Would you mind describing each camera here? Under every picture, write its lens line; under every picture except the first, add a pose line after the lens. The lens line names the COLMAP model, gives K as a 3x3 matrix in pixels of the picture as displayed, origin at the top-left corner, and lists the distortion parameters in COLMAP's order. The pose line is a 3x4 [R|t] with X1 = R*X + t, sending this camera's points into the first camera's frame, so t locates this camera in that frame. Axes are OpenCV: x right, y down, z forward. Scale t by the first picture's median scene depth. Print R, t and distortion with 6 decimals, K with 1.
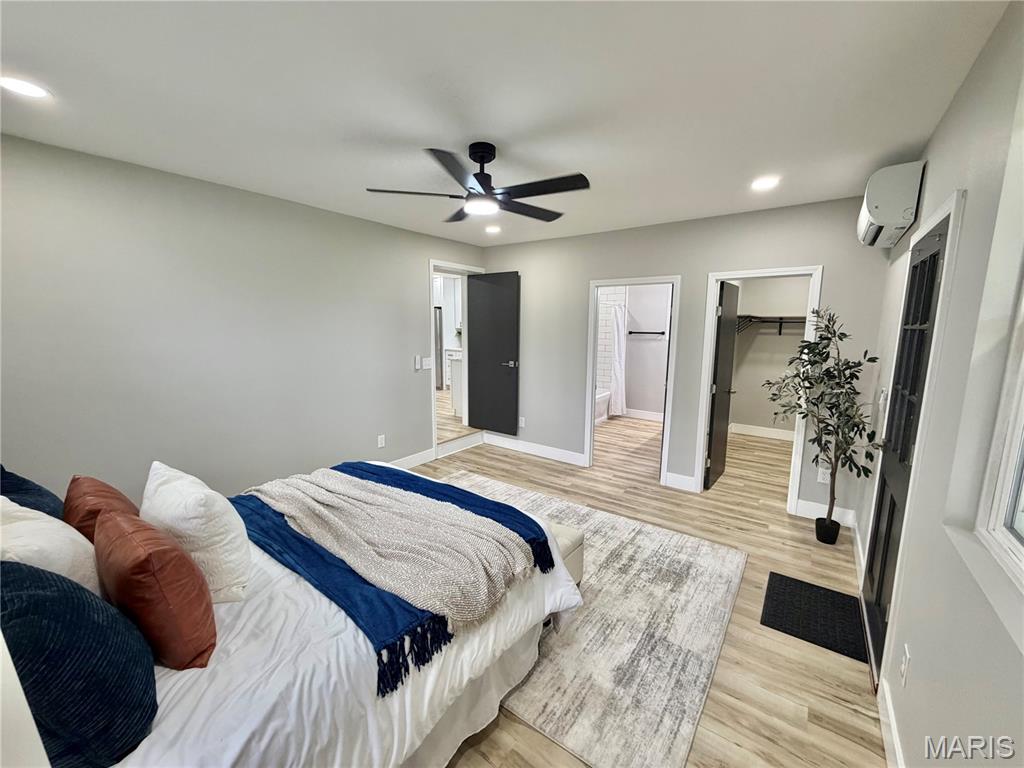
lens RADIAL K [[407.5, 0, 510.2], [0, 407.5, 384.9], [0, 0, 1]] dist [0.000460, 0.000167]
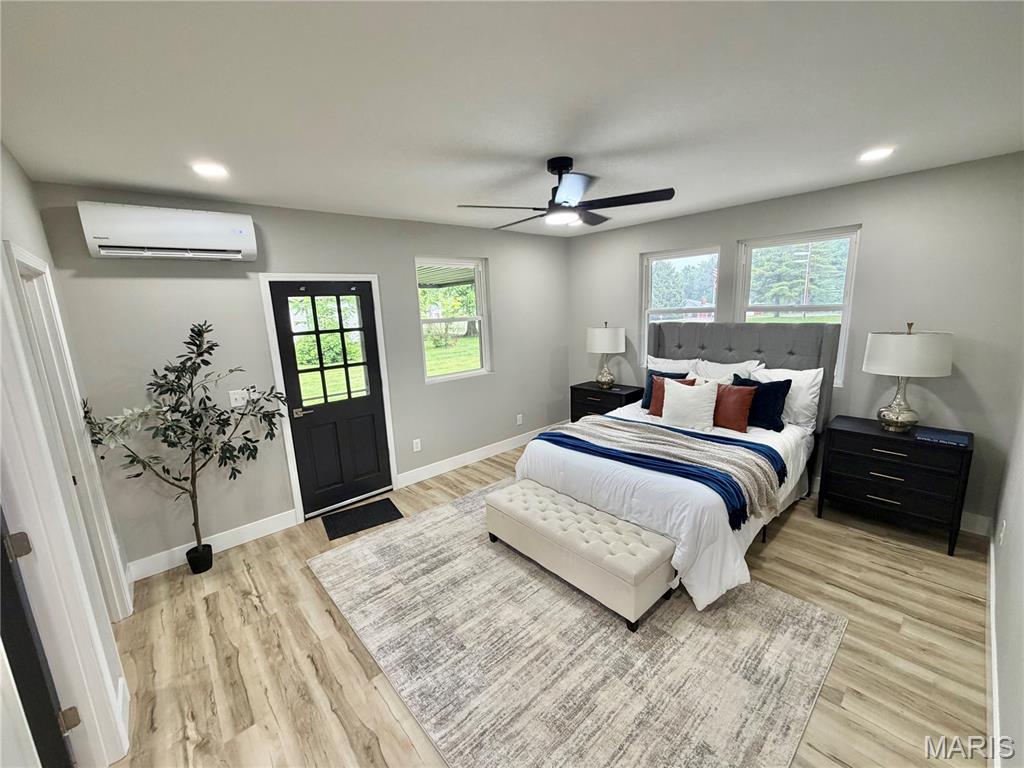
lens RADIAL K [[407.5, 0, 510.2], [0, 407.5, 384.9], [0, 0, 1]] dist [0.000460, 0.000167]
pose [[-0.978516, -0.005337, 0.206102, -0.080217], [0.064496, 0.941568, 0.330589, -0.195799], [-0.195824, 0.336780, -0.920995, 1.080229]]
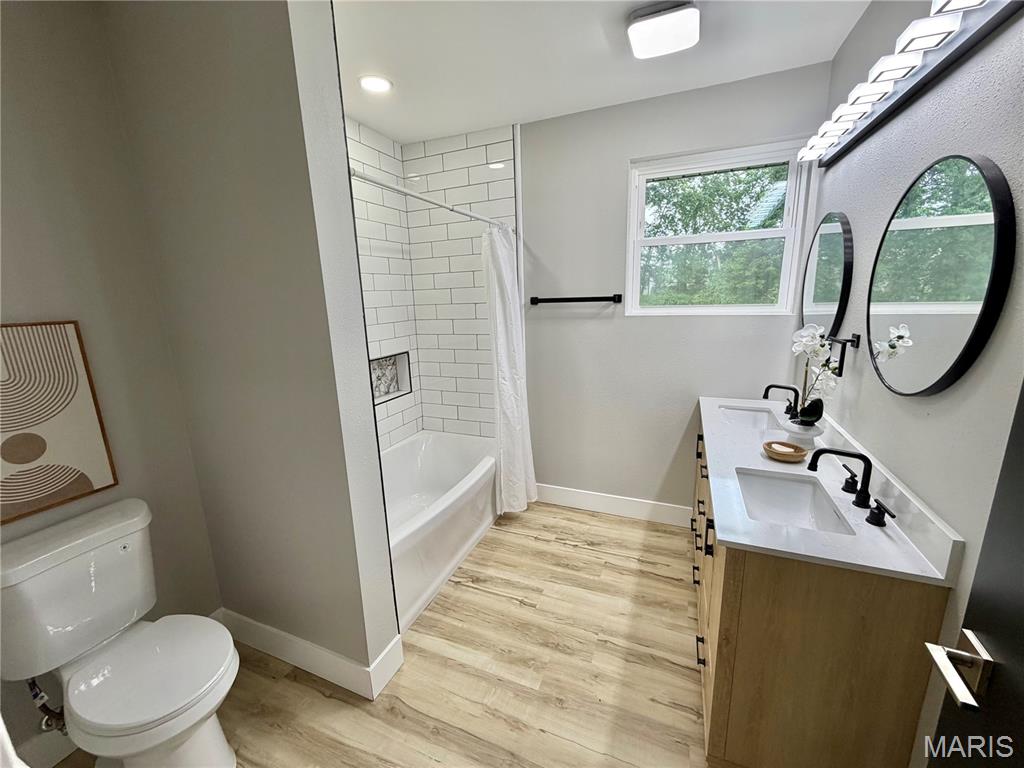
lens RADIAL K [[407.5, 0, 510.2], [0, 407.5, 384.9], [0, 0, 1]] dist [0.000460, 0.000167]
pose [[0.968996, -0.087472, 0.231074, 0.266127], [0.072170, 0.994652, 0.073879, -0.119369], [-0.236301, -0.054912, 0.970127, 0.944214]]
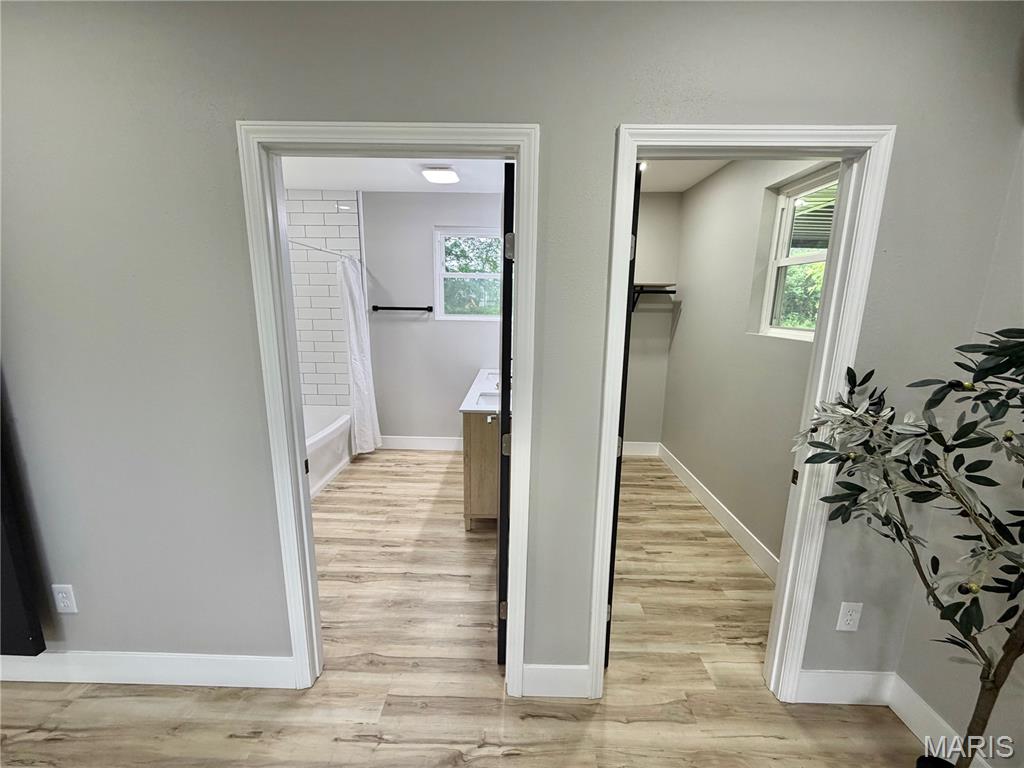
lens RADIAL K [[407.5, 0, 510.2], [0, 407.5, 384.9], [0, 0, 1]] dist [0.000460, 0.000167]
pose [[0.812134, -0.108497, 0.573295, 0.162484], [0.076197, 0.993866, 0.080150, -0.078425], [-0.578474, -0.021409, 0.815420, 0.628910]]
